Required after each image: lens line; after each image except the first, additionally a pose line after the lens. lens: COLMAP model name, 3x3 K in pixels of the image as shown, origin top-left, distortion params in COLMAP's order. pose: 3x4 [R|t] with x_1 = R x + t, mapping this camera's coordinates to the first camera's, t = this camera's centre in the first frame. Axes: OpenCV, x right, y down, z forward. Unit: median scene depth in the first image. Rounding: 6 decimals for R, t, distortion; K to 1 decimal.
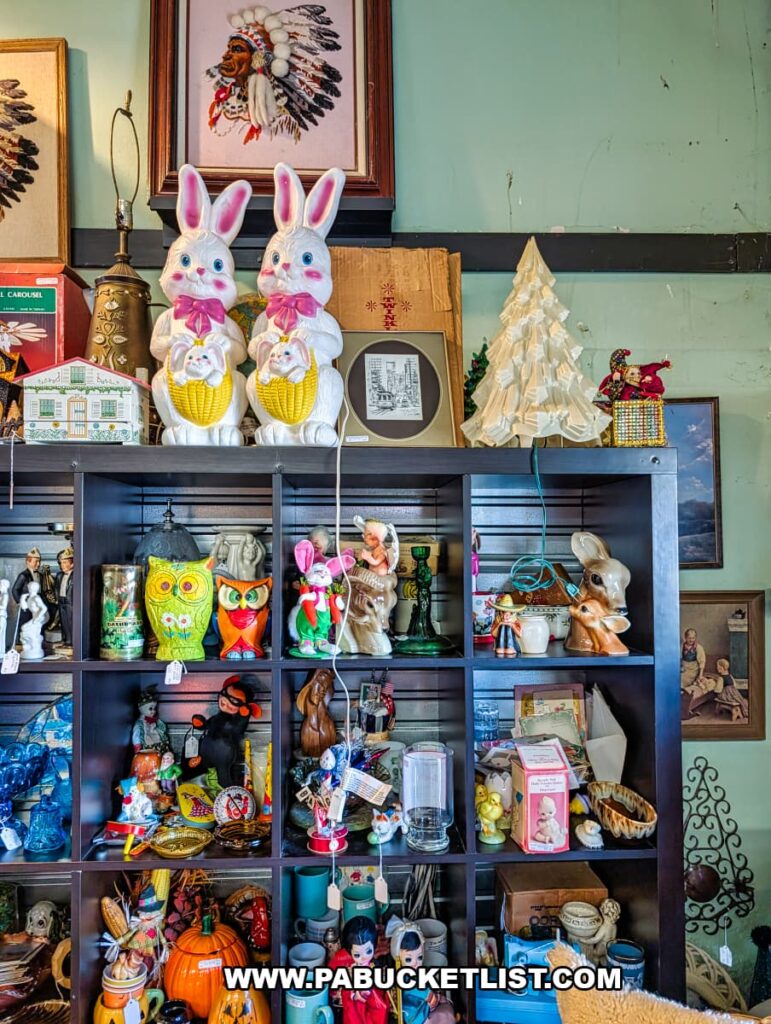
lens RADIAL K [[754.5, 0, 385.5], [0, 754.5, 512.0], [0, 0, 1]] dist [0.009126, -0.001158]
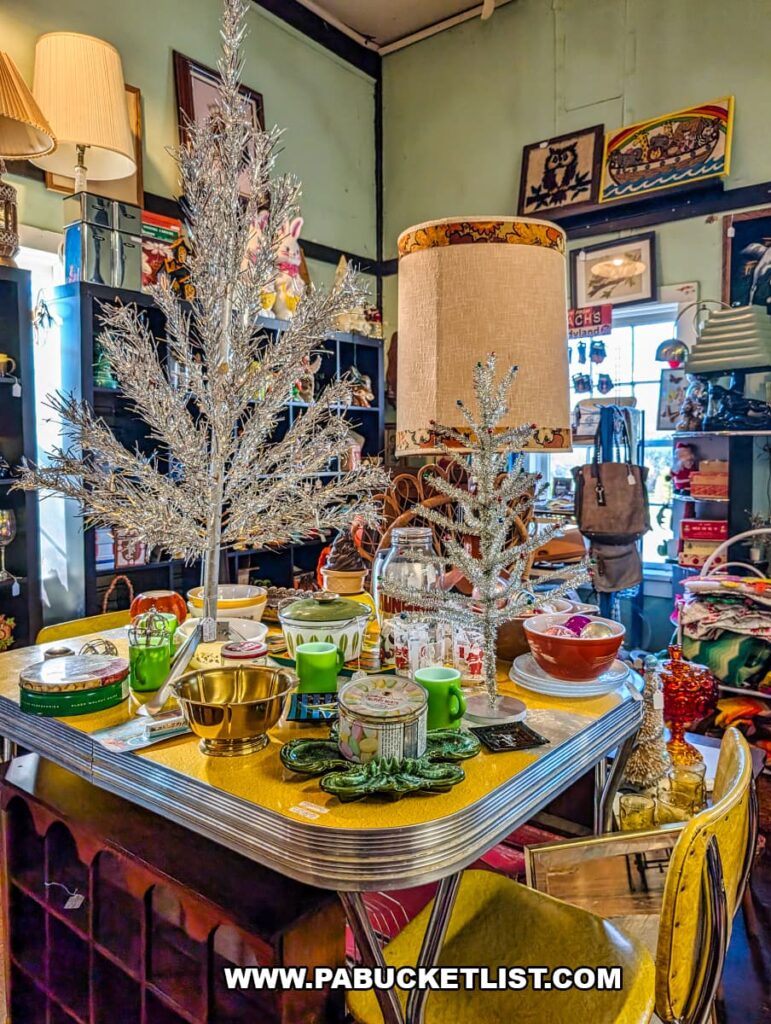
lens RADIAL K [[754.5, 0, 385.5], [0, 754.5, 512.0], [0, 0, 1]] dist [0.009126, -0.001158]
pose [[0.658849, -0.056256, 0.750169, -1.848143], [-0.020805, 0.995456, 0.092923, 0.311528], [-0.751988, -0.076829, 0.654685, -0.998360]]
